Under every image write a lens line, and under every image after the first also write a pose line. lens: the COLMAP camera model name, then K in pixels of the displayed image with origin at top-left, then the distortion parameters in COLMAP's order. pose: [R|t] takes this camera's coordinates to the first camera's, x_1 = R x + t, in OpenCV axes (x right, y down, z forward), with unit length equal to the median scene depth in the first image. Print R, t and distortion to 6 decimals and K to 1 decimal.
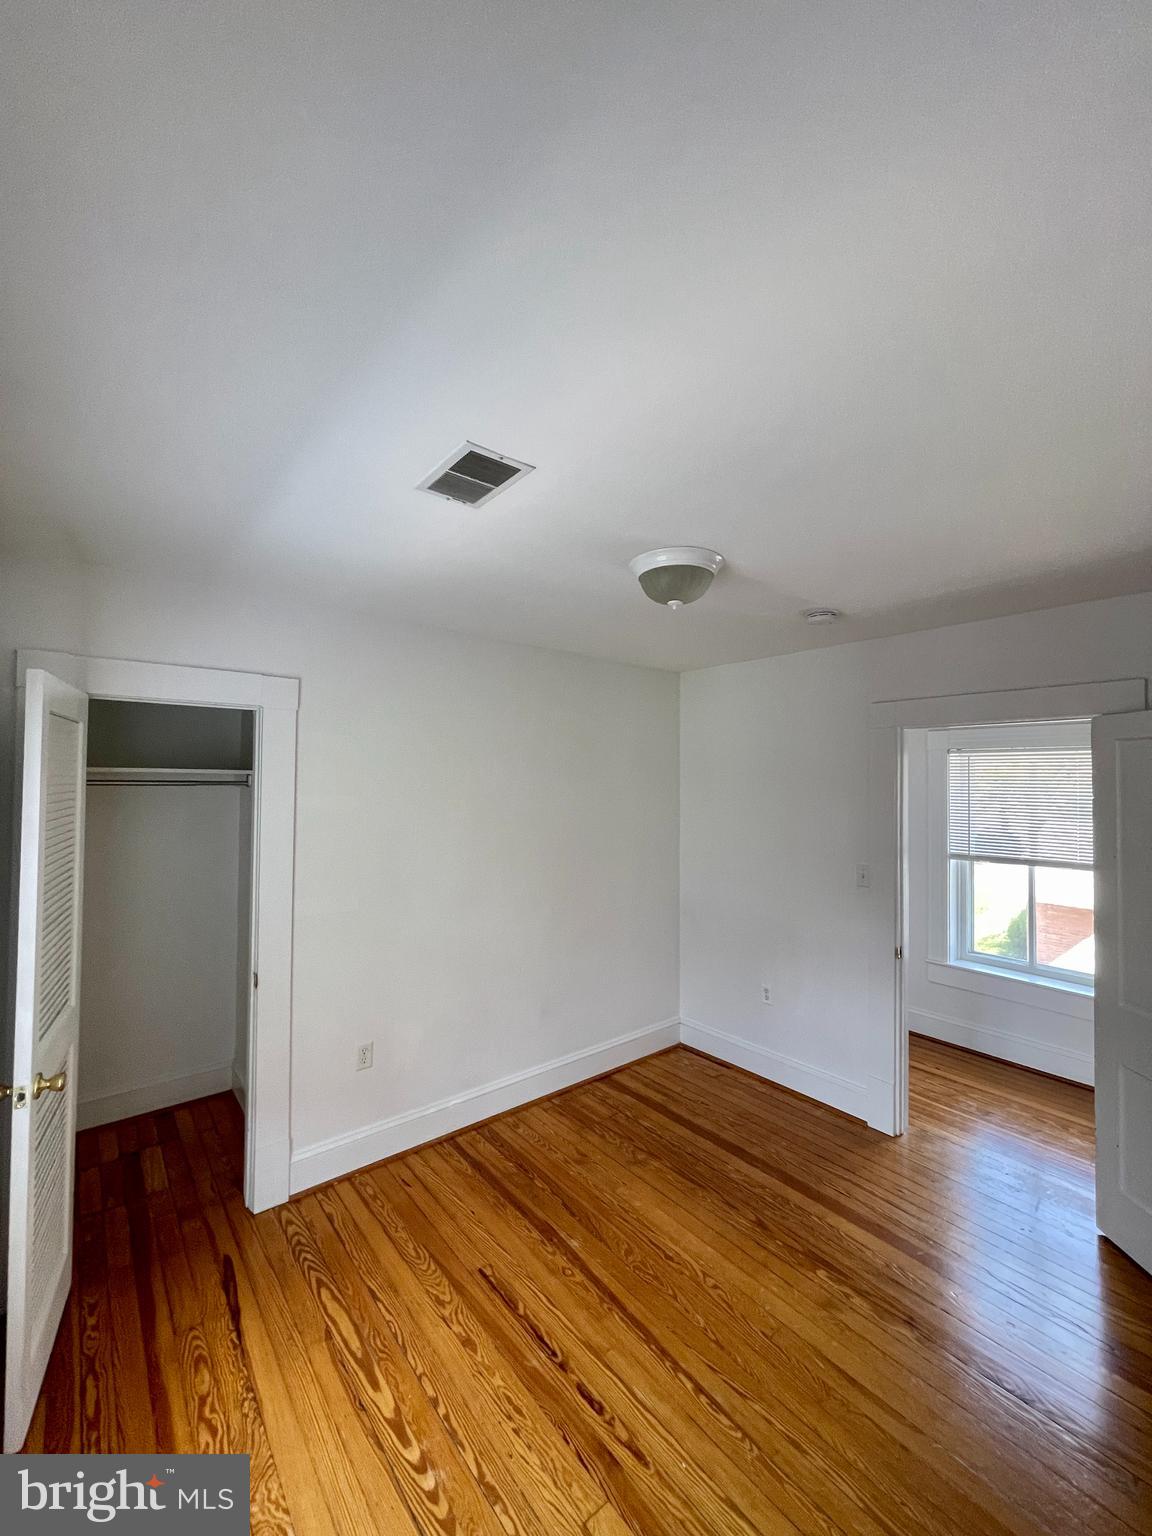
lens RADIAL K [[619.3, 0, 574.0], [0, 619.3, 768.5], [0, 0, 1]] dist [0.005076, -0.002209]
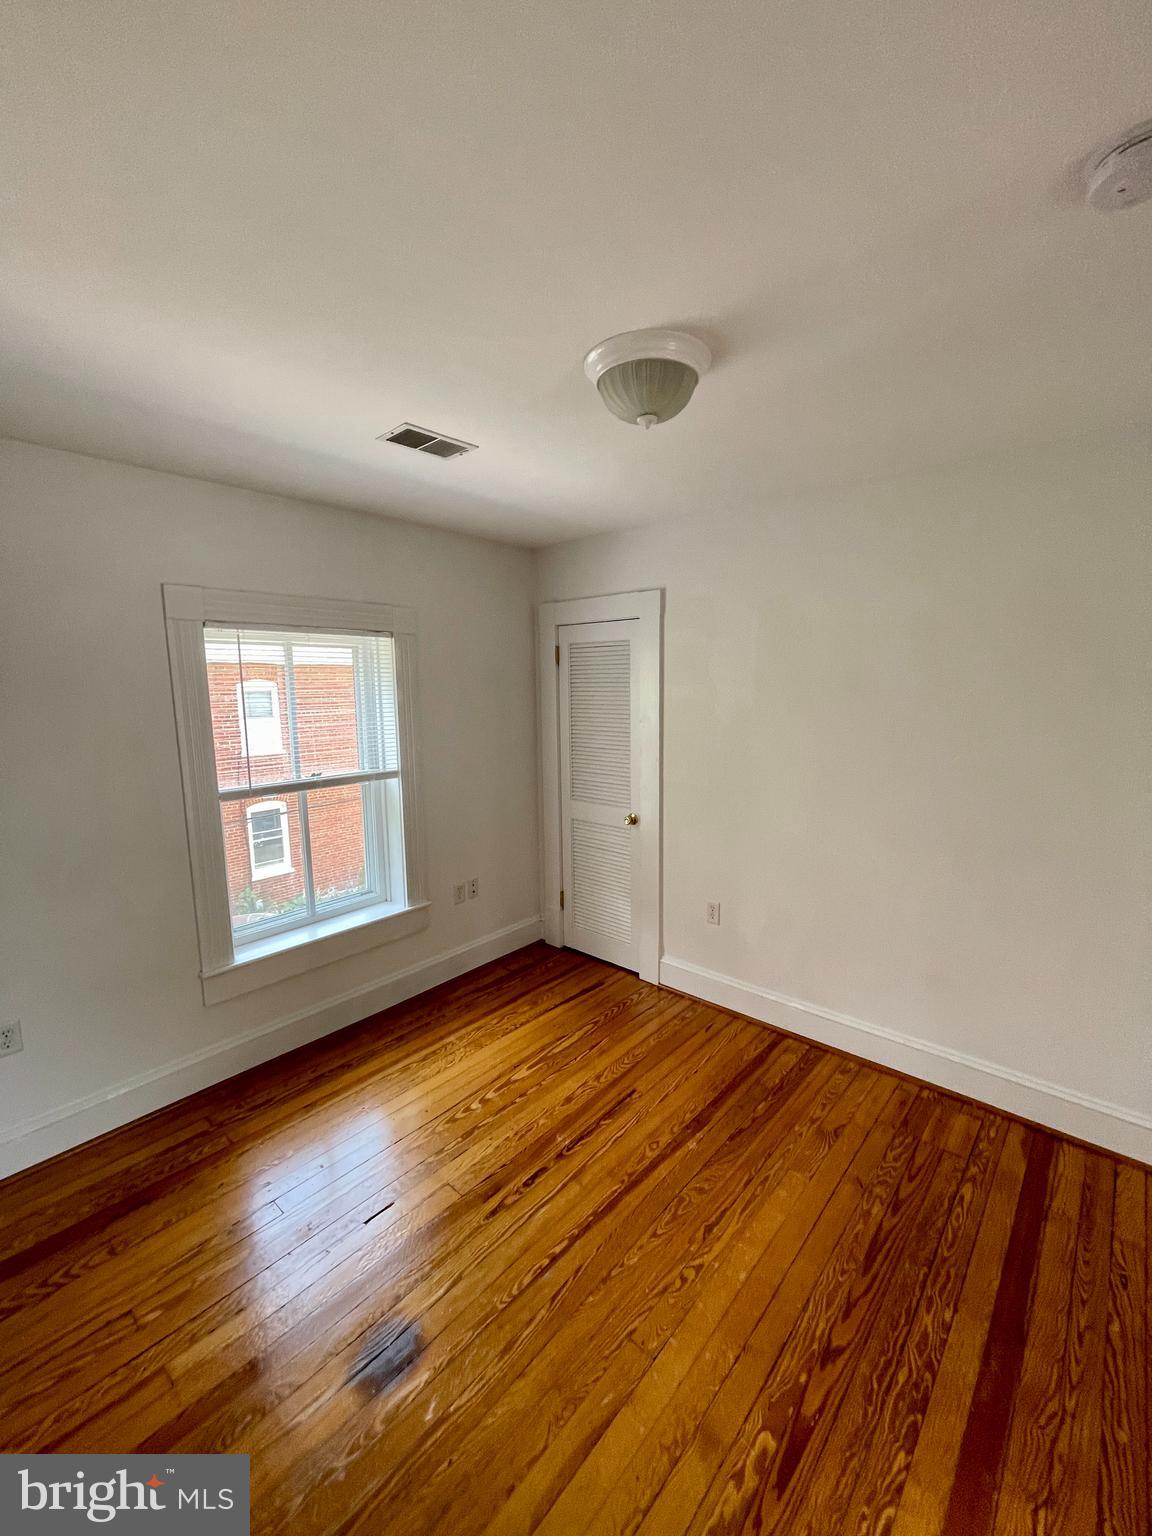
lens RADIAL K [[619.3, 0, 572.6], [0, 619.3, 771.6], [0, 0, 1]] dist [0.005076, -0.002209]
pose [[0.130093, 0.116780, -0.984601, 0.954923], [0.048828, 0.991080, 0.124000, 0.064244], [0.990299, -0.064207, 0.123231, 0.812897]]
